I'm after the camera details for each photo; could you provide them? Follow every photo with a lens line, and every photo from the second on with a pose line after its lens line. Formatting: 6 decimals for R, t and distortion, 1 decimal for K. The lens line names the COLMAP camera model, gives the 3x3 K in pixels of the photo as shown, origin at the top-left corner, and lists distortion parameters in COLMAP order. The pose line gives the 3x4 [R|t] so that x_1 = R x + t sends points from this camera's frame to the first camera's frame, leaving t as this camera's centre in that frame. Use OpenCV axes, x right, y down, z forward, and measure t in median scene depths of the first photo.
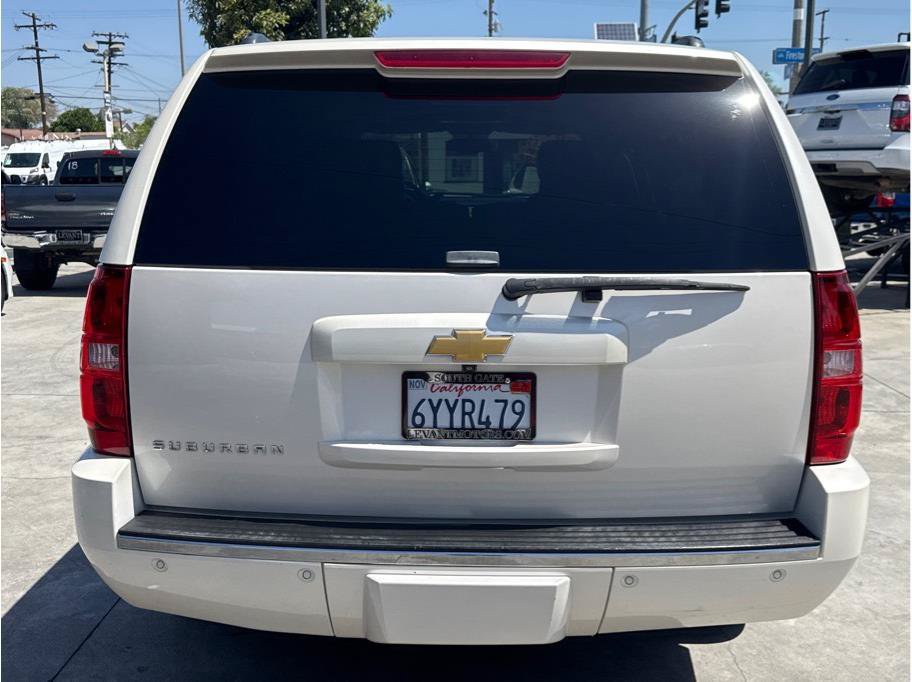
lens RADIAL K [[1022.1, 0, 455.1], [0, 1022.1, 340.3], [0, 0, 1]] dist [0.068754, 0.000000]
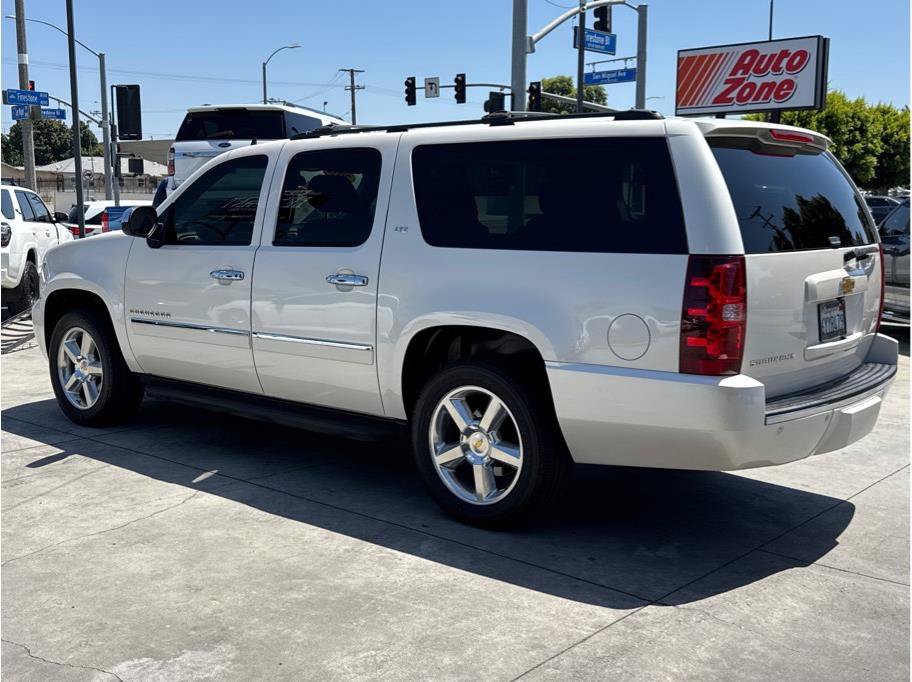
lens RADIAL K [[1003.1, 0, 438.3], [0, 1003.1, 342.7], [0, 0, 1]] dist [0.056407, 0.000000]
pose [[0.643898, -0.110122, 0.757145, -1.874711], [0.133904, 0.990534, 0.030191, -0.047335], [-0.753303, 0.081945, 0.652549, 0.333751]]
